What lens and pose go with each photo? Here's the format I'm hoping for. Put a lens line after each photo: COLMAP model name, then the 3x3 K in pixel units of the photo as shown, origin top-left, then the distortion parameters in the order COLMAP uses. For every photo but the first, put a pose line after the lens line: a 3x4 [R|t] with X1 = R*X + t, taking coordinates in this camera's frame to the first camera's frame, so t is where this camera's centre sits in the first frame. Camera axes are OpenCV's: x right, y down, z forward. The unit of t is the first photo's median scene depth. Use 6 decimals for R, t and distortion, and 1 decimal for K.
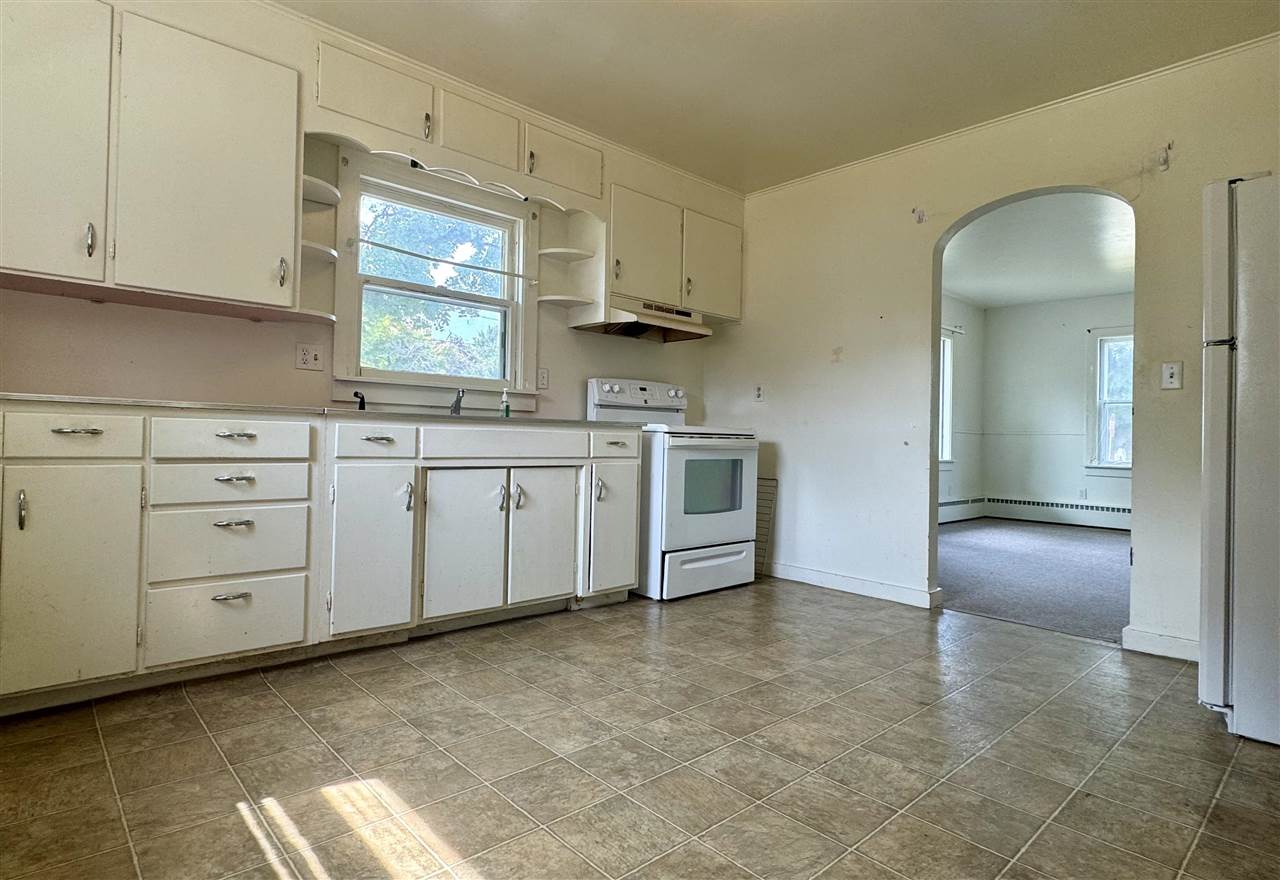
lens RADIAL K [[674.5, 0, 618.4], [0, 674.5, 444.3], [0, 0, 1]] dist [0.000627, 0.000746]
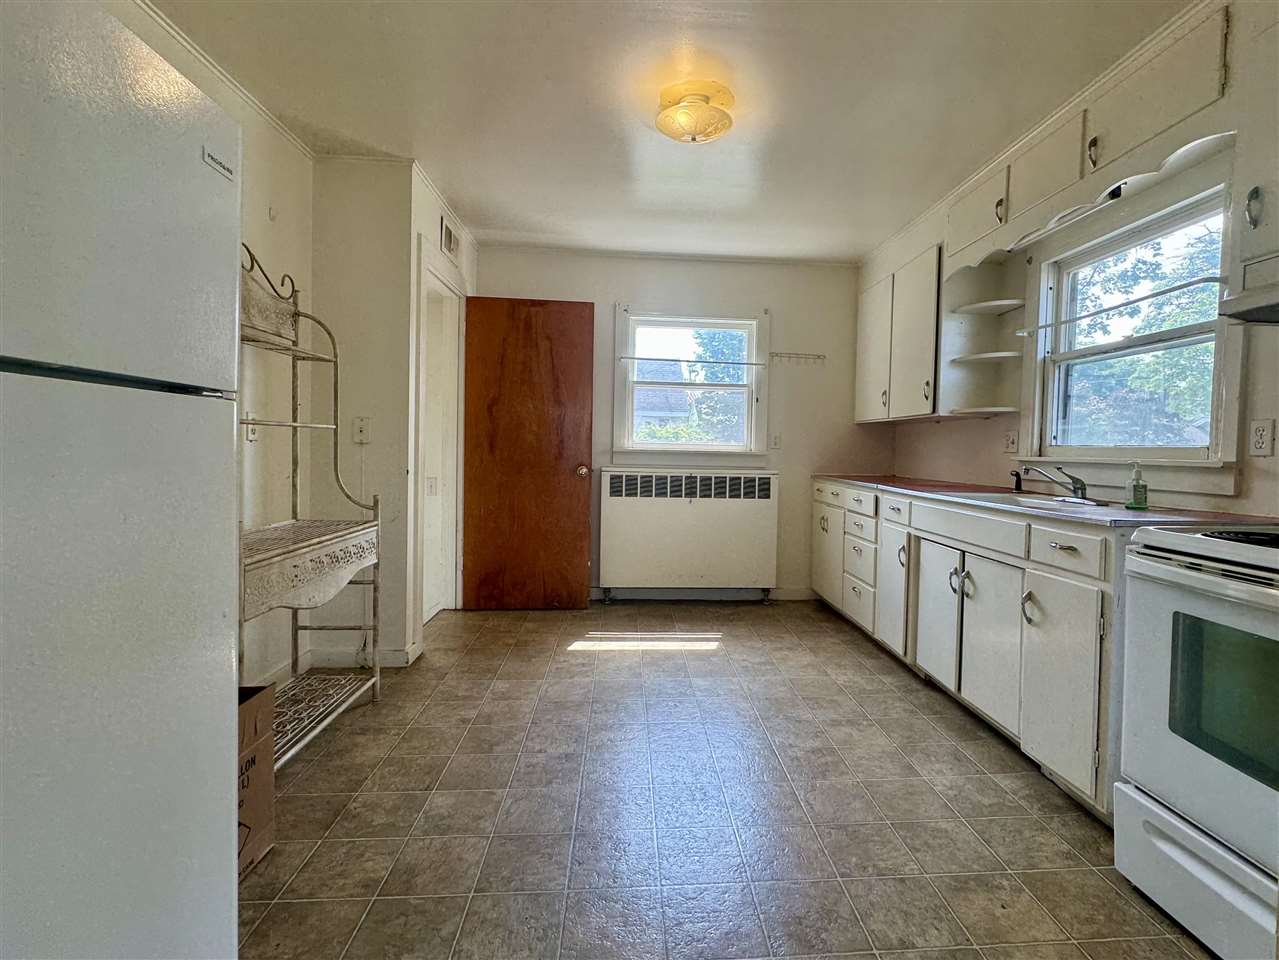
lens RADIAL K [[608.1, 0, 639.5], [0, 608.1, 480.0], [0, 0, 1]] dist [-0.001343, -0.000036]
pose [[-0.646786, 0.004225, -0.762659, 0.985295], [-0.040400, 0.998391, 0.039793, -0.101138], [0.761600, 0.056549, -0.645575, 1.517791]]
